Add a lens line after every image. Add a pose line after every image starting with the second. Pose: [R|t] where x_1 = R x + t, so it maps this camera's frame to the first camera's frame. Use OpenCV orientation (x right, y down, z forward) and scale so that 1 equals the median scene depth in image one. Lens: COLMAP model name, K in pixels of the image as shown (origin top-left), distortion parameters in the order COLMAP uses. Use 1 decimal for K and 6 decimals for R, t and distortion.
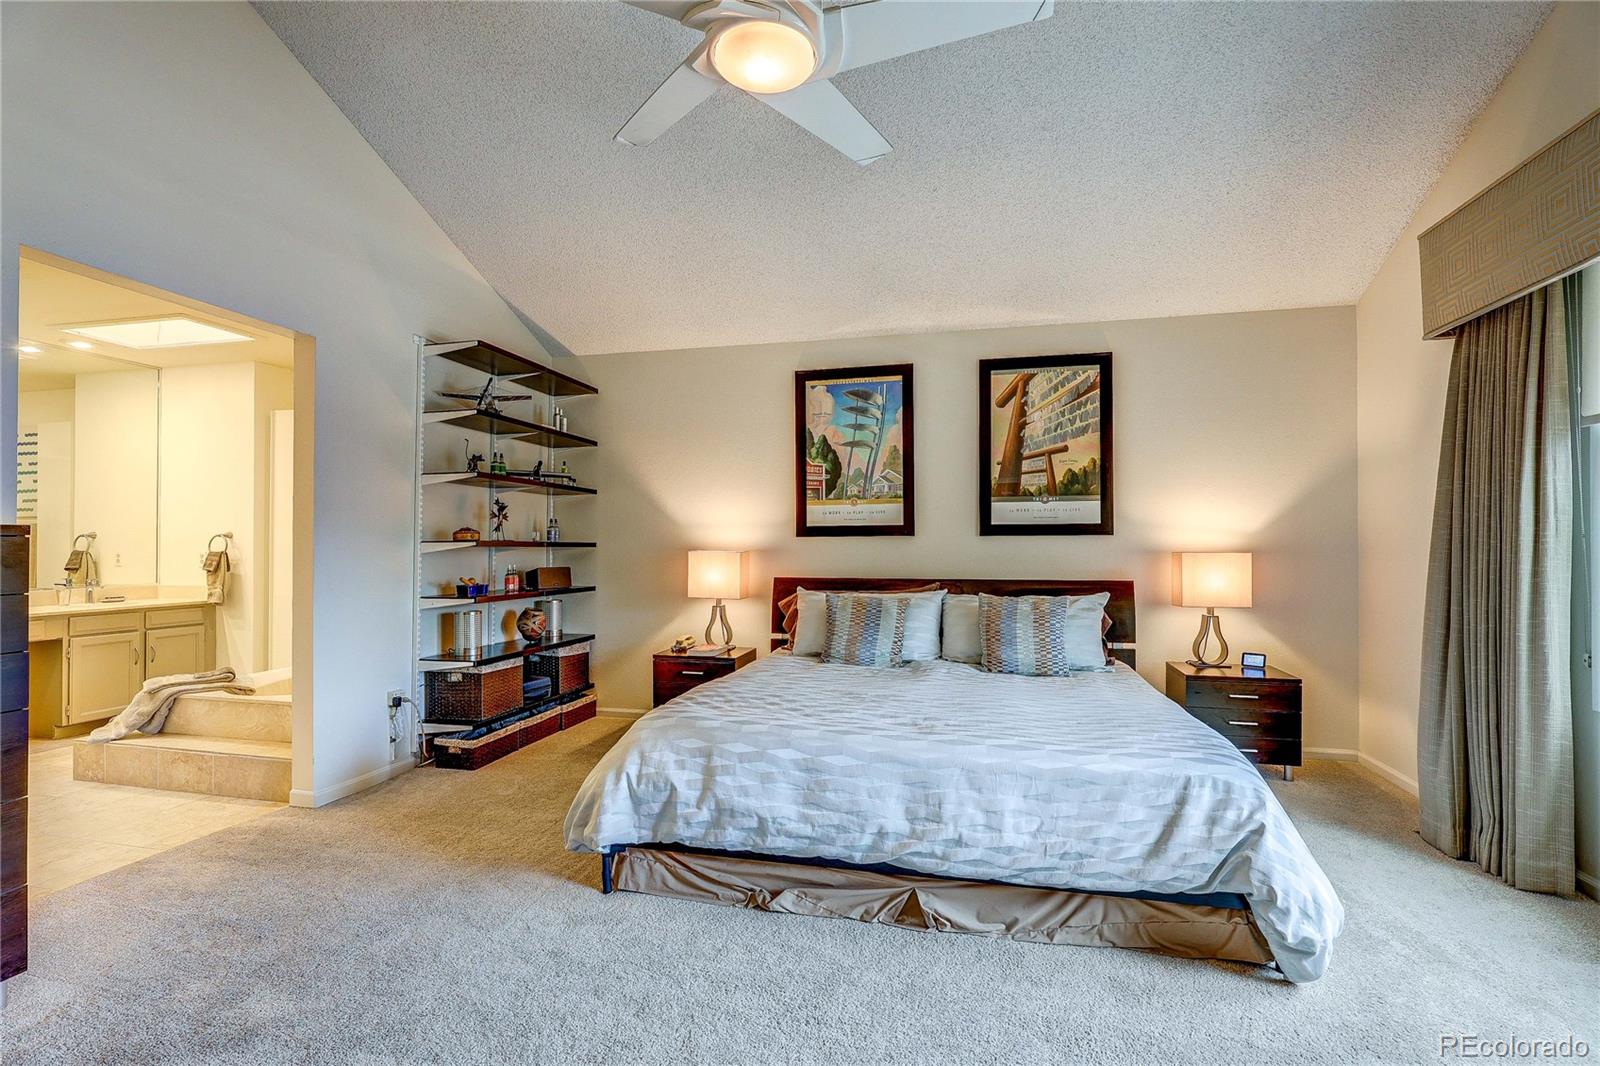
lens RADIAL K [[736.5, 0, 795.3], [0, 736.5, 541.0], [0, 0, 1]] dist [-0.001931, -0.000254]
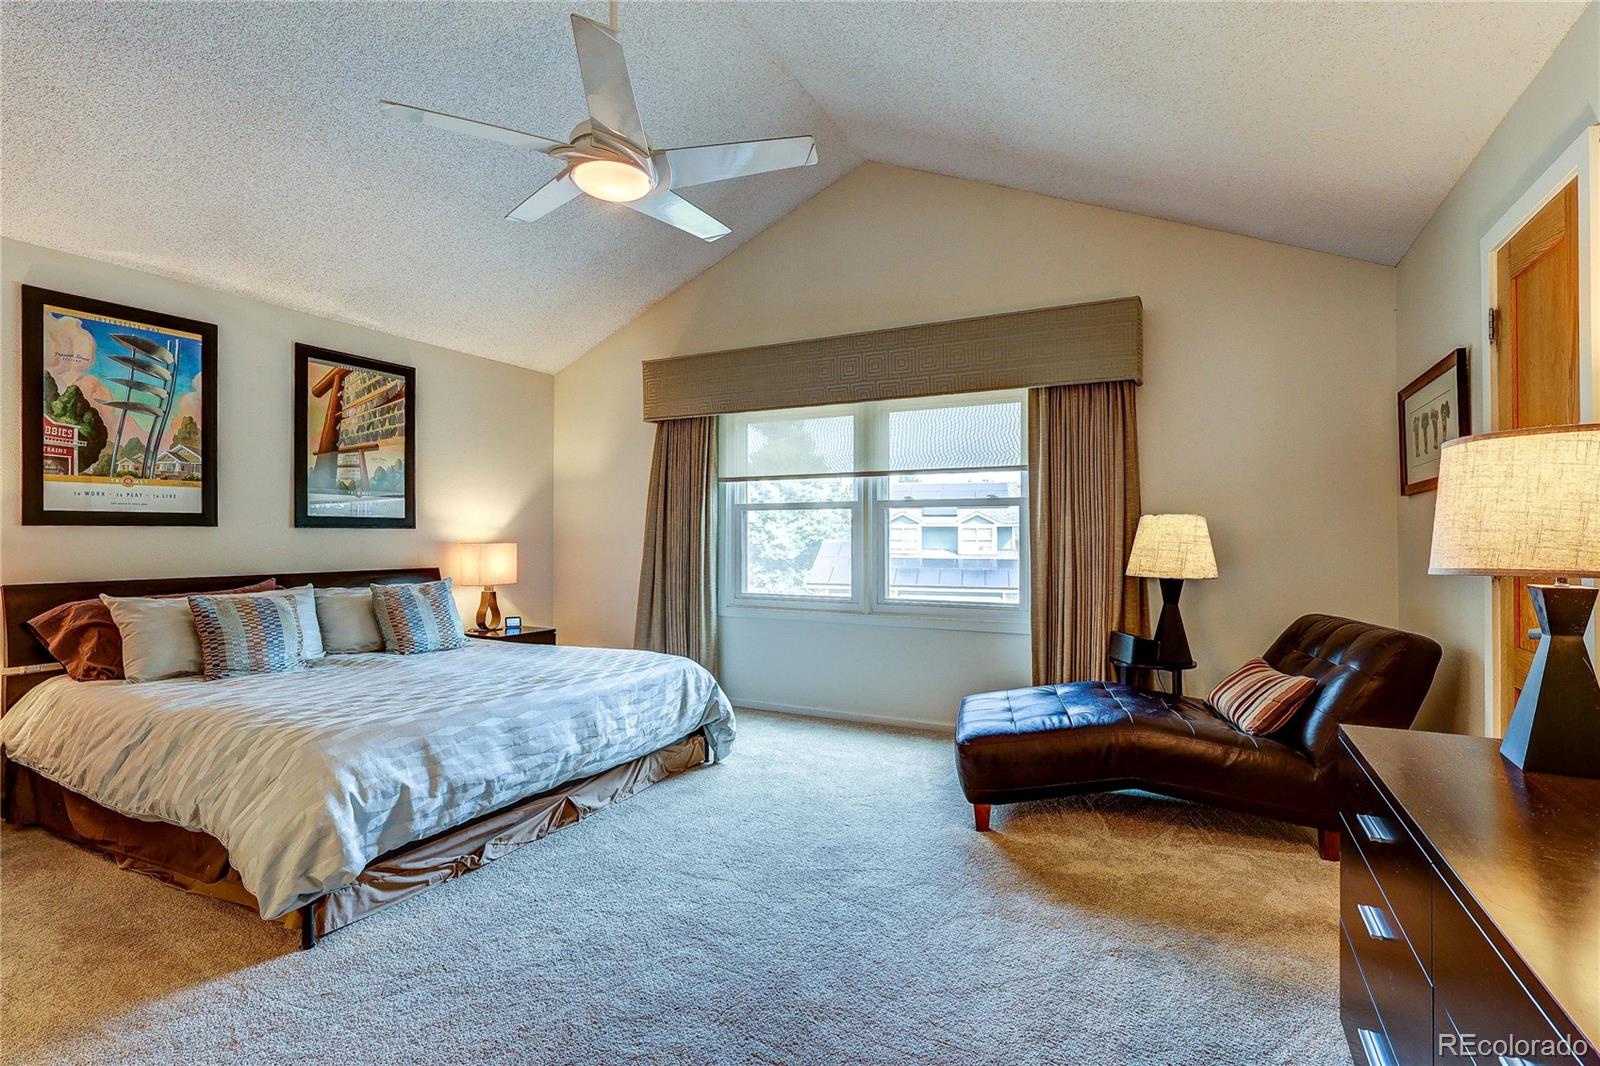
lens RADIAL K [[736.5, 0, 795.3], [0, 736.5, 541.0], [0, 0, 1]] dist [-0.001931, -0.000254]
pose [[0.258505, -0.004219, 0.966001, -0.512442], [-0.008780, 0.999939, 0.006717, -0.001756], [-0.965970, -0.010218, 0.258452, 0.132104]]
